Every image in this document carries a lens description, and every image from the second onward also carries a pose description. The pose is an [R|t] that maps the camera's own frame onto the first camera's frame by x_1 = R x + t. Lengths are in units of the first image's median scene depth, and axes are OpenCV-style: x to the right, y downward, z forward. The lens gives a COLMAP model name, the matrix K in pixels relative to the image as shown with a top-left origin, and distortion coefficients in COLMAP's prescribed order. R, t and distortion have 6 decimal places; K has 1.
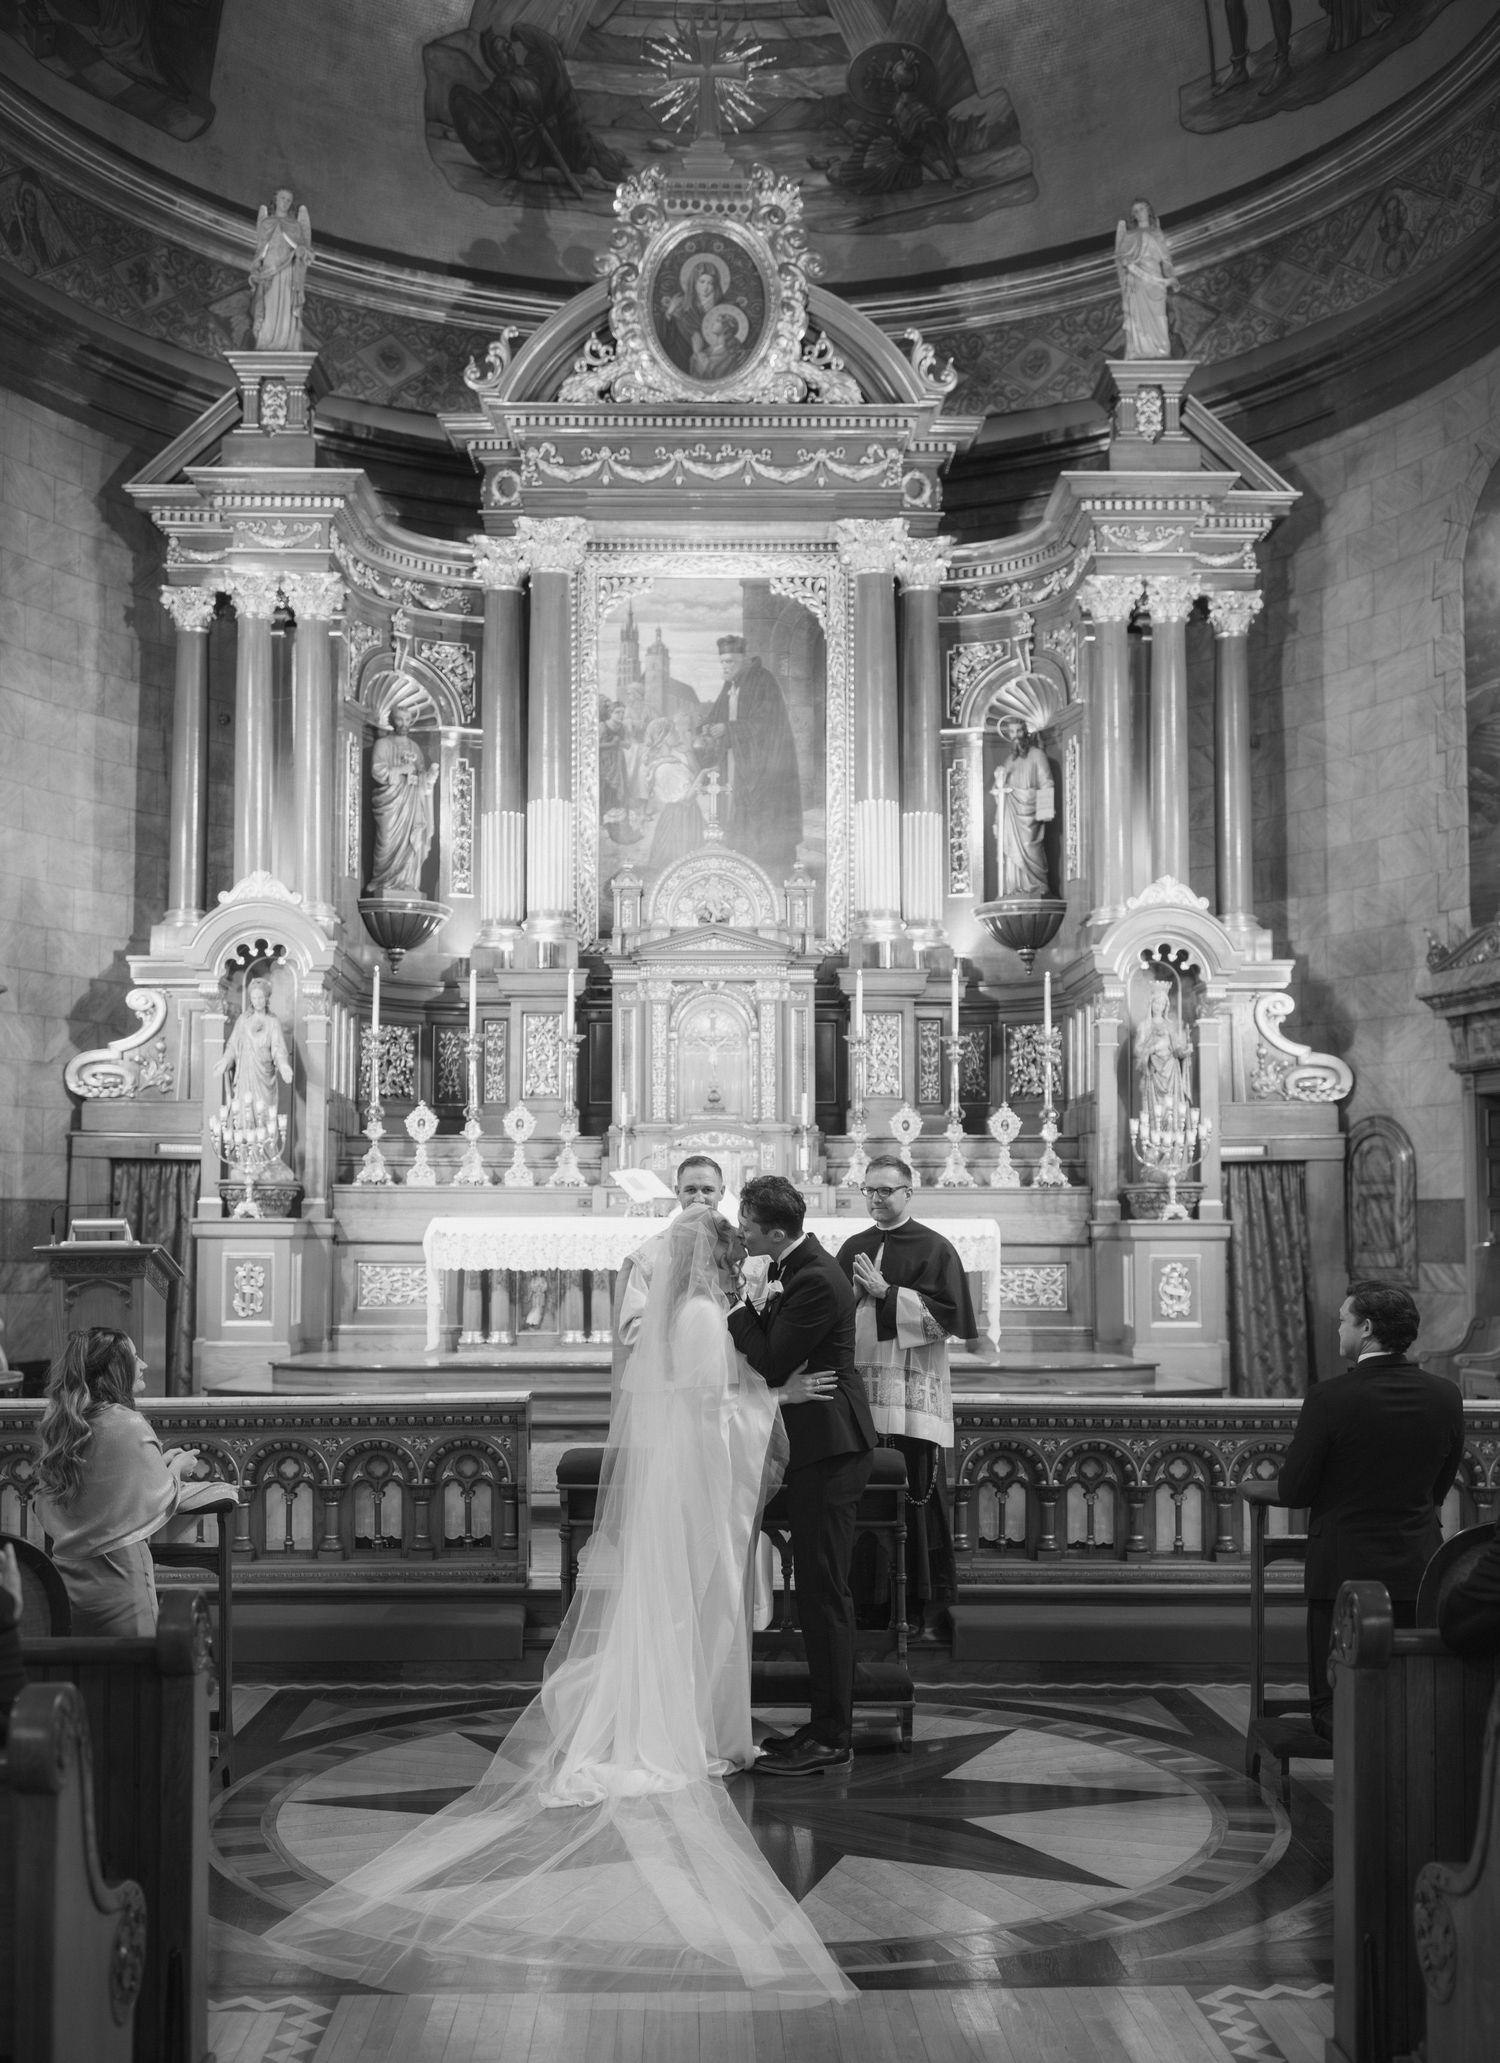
lens RADIAL K [[2264.0, 0, 738.4], [0, 2264.0, 1123.7], [0, 0, 1]] dist [-0.032185, 0.000000]
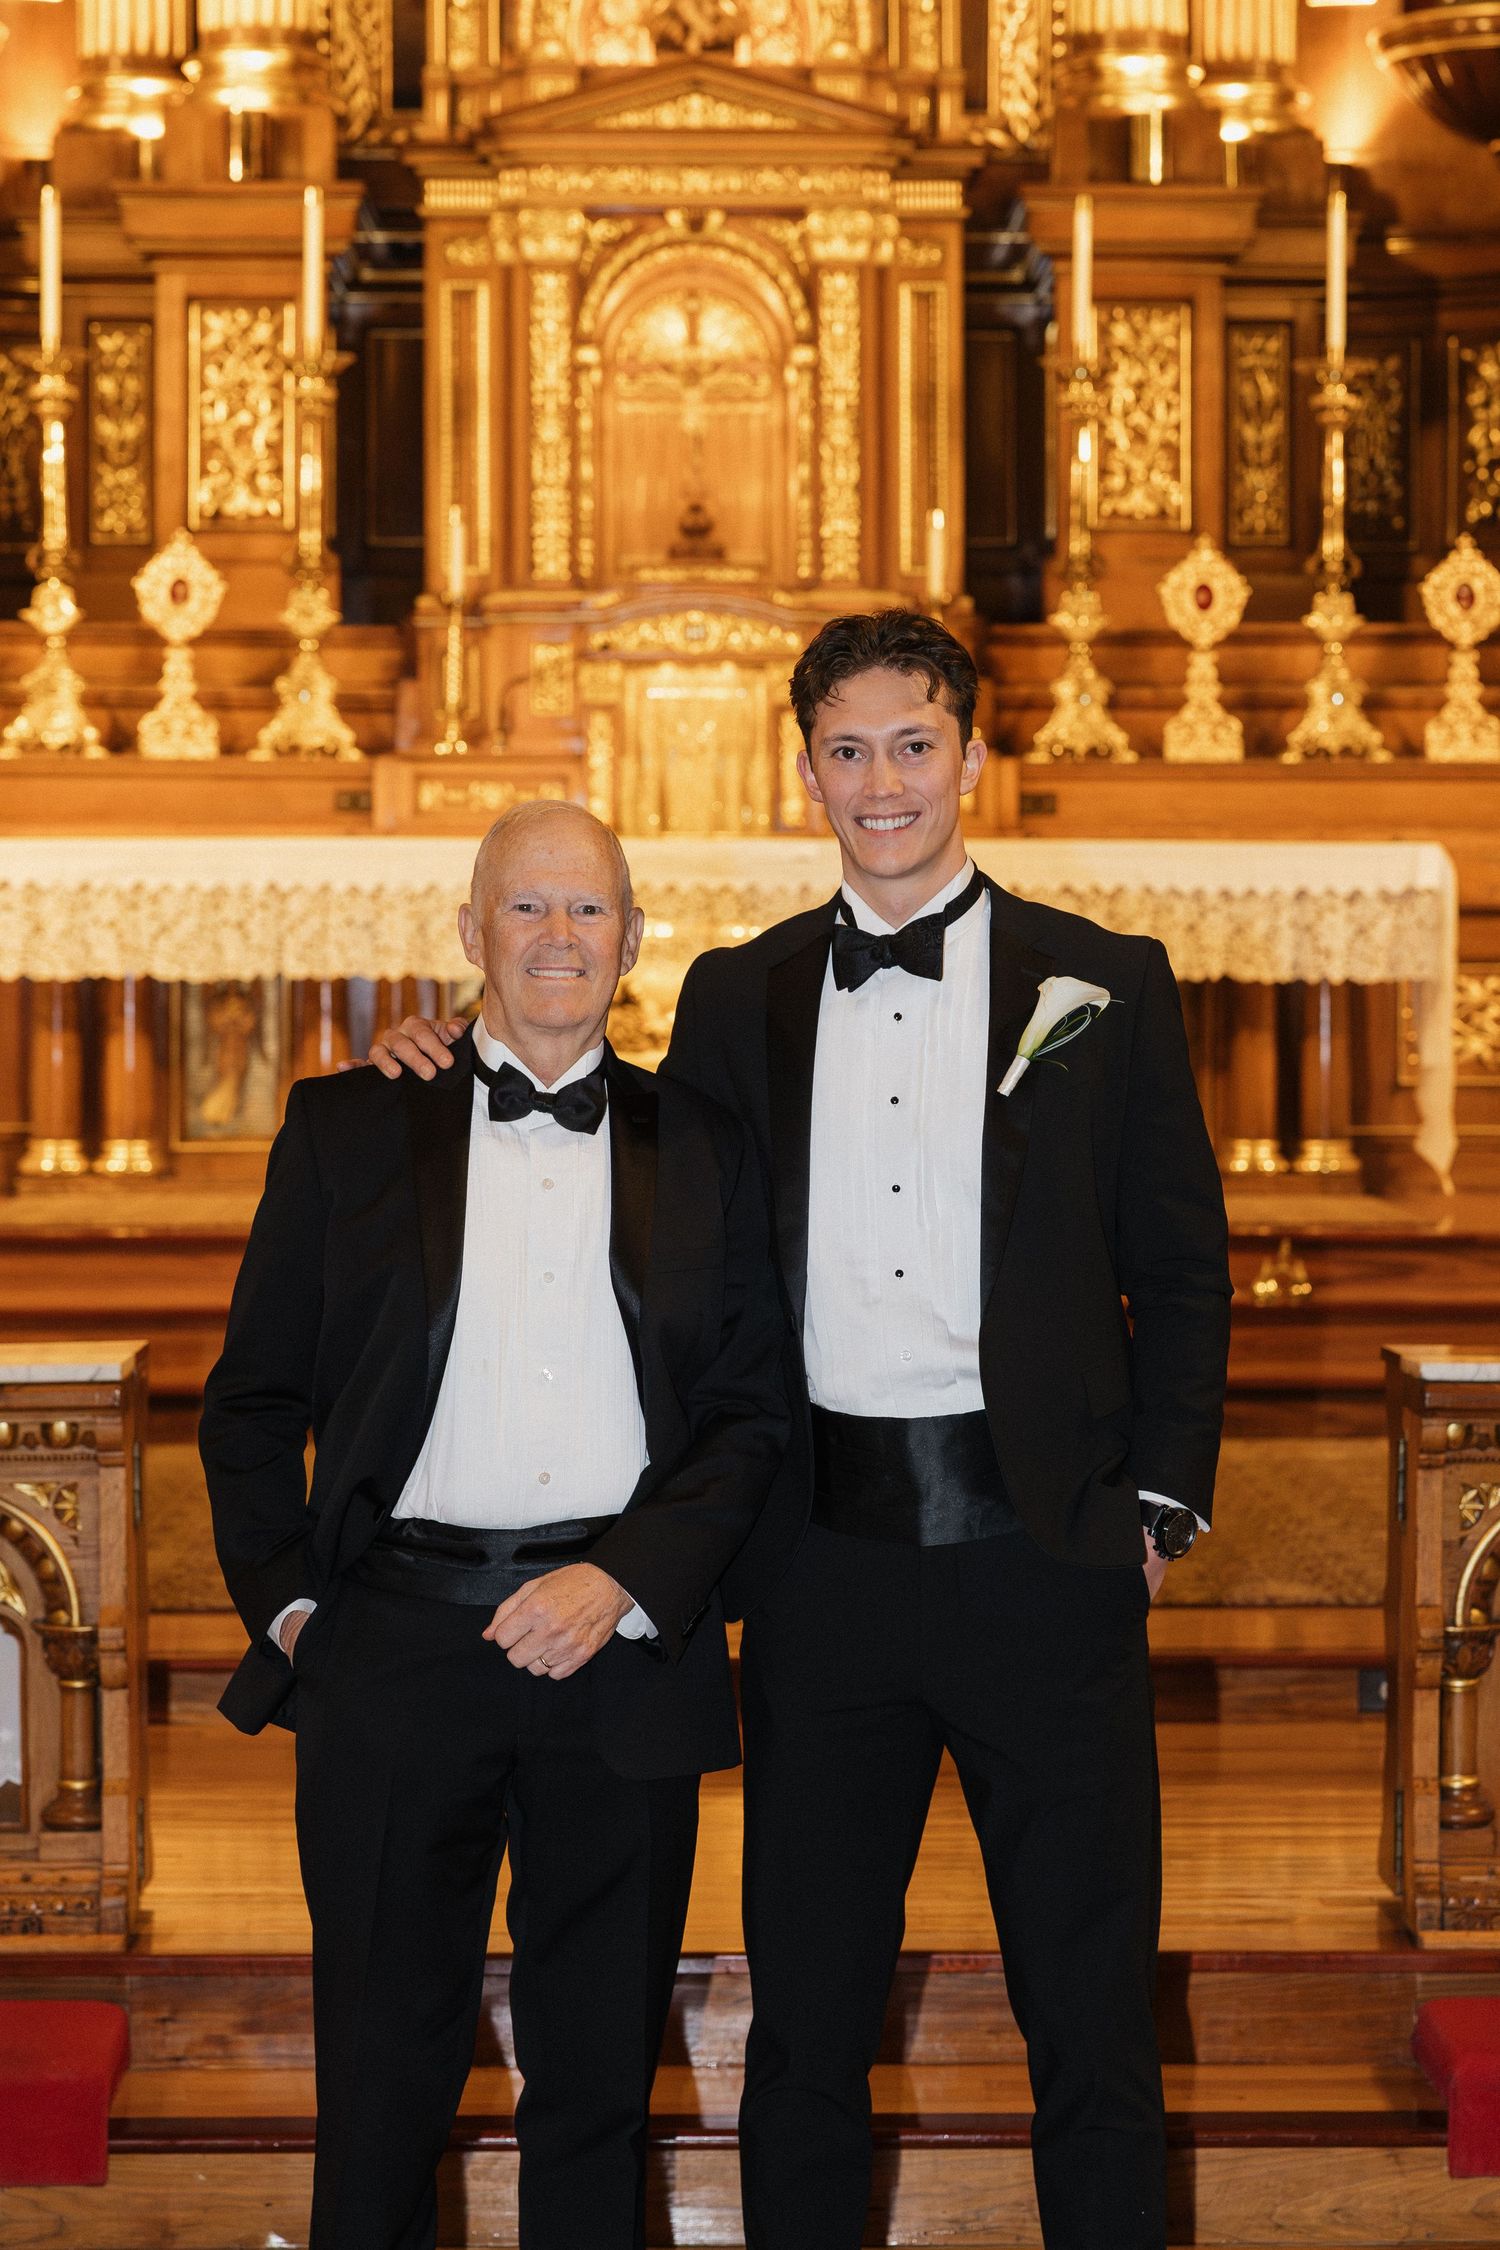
lens RADIAL K [[5014.6, 0, 843.5], [0, 5014.6, 1054.4], [0, 0, 1]] dist [-0.015173, 0.000000]
pose [[0.999807, -0.000538, 0.019654, -0.002694], [-0.000999, 0.996941, 0.078153, 0.011534], [-0.019636, -0.078157, 0.996748, 0.159745]]
